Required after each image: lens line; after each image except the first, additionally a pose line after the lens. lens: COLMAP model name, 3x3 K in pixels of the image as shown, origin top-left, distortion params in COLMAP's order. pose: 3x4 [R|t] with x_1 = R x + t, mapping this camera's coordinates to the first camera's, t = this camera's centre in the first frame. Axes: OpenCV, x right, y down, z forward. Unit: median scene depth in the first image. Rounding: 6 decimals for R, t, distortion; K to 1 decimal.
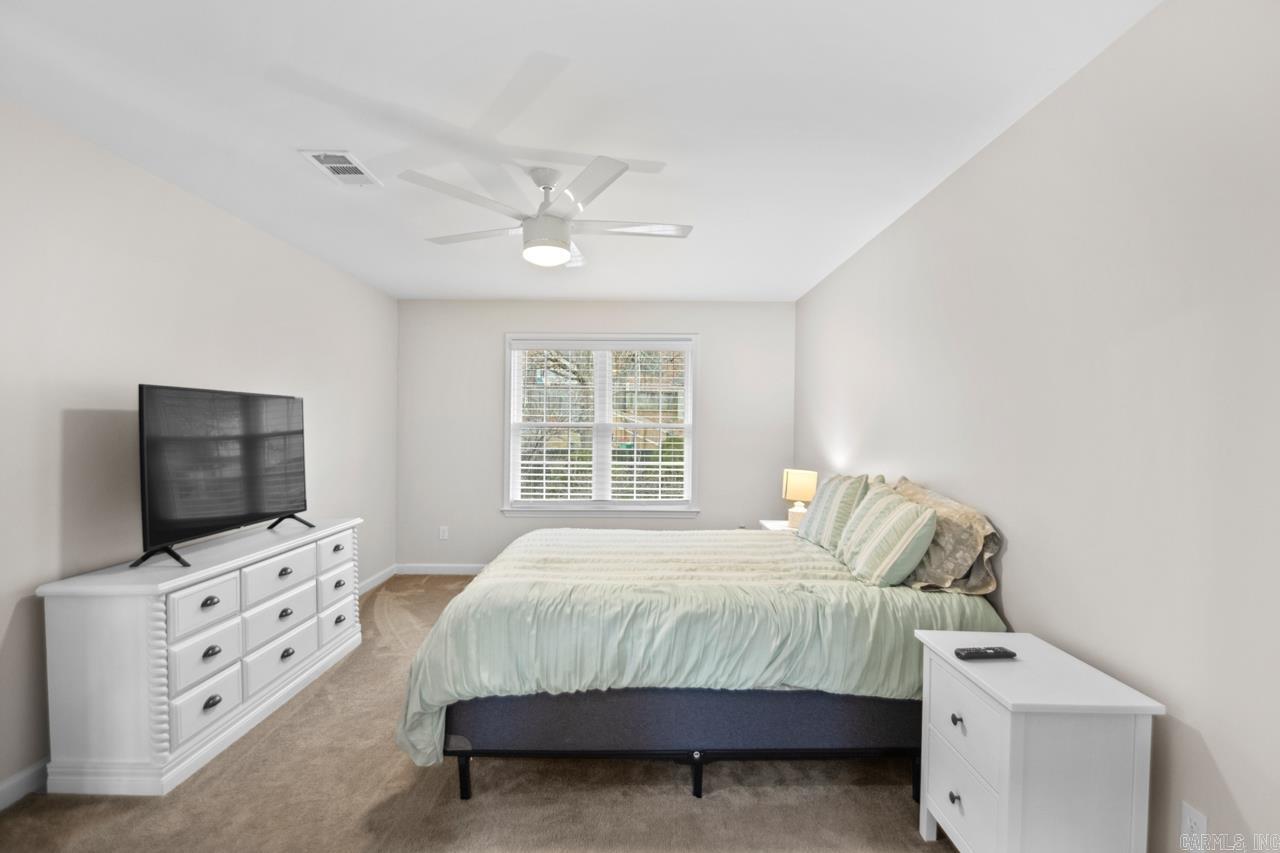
lens RADIAL K [[605.6, 0, 639.9], [0, 605.6, 428.7], [0, 0, 1]] dist [0.016103, -0.017475]
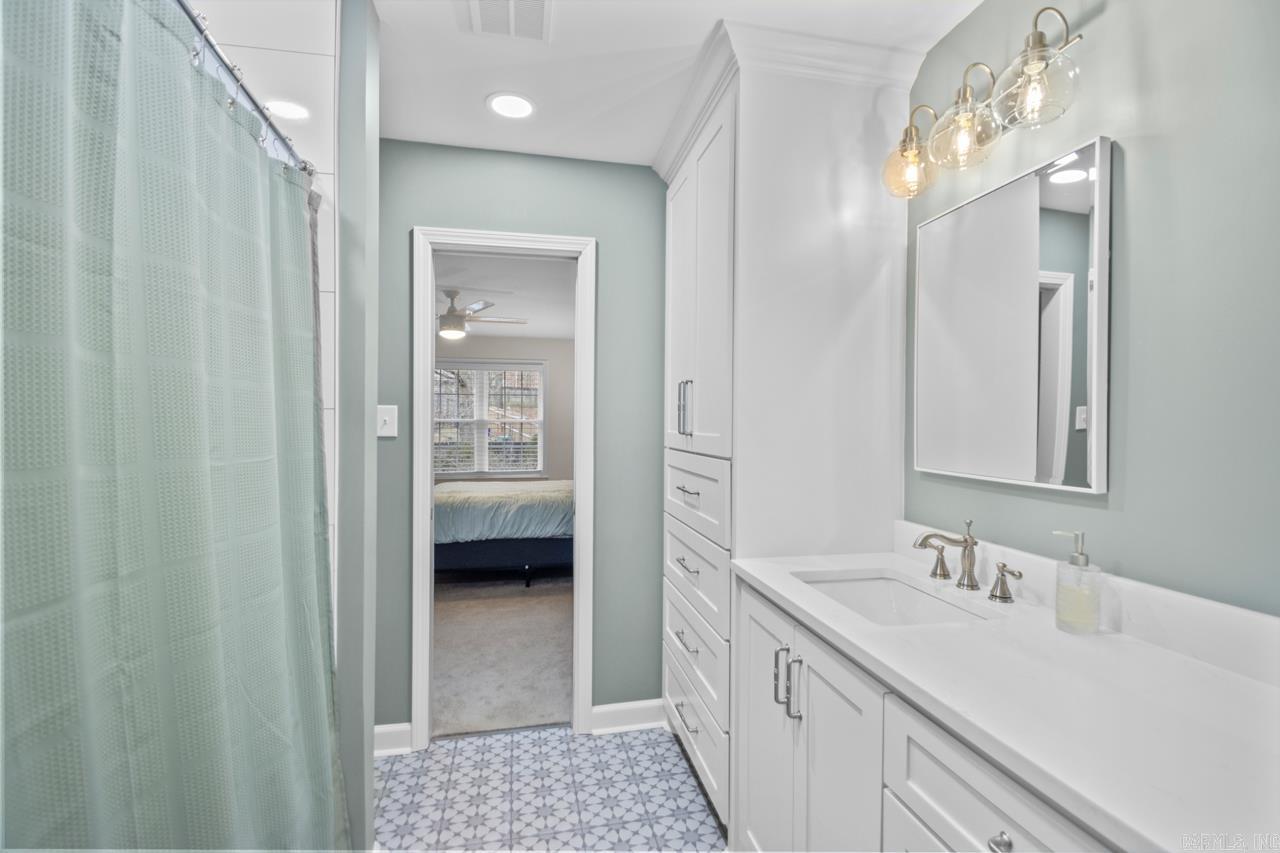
lens RADIAL K [[605.6, 0, 643.8], [0, 605.6, 424.4], [0, 0, 1]] dist [0.016103, -0.017475]
pose [[0.979335, -0.003906, 0.202206, 0.065350], [0.003726, 0.999992, 0.001268, 0.005032], [-0.202210, -0.000488, 0.979342, -1.277588]]
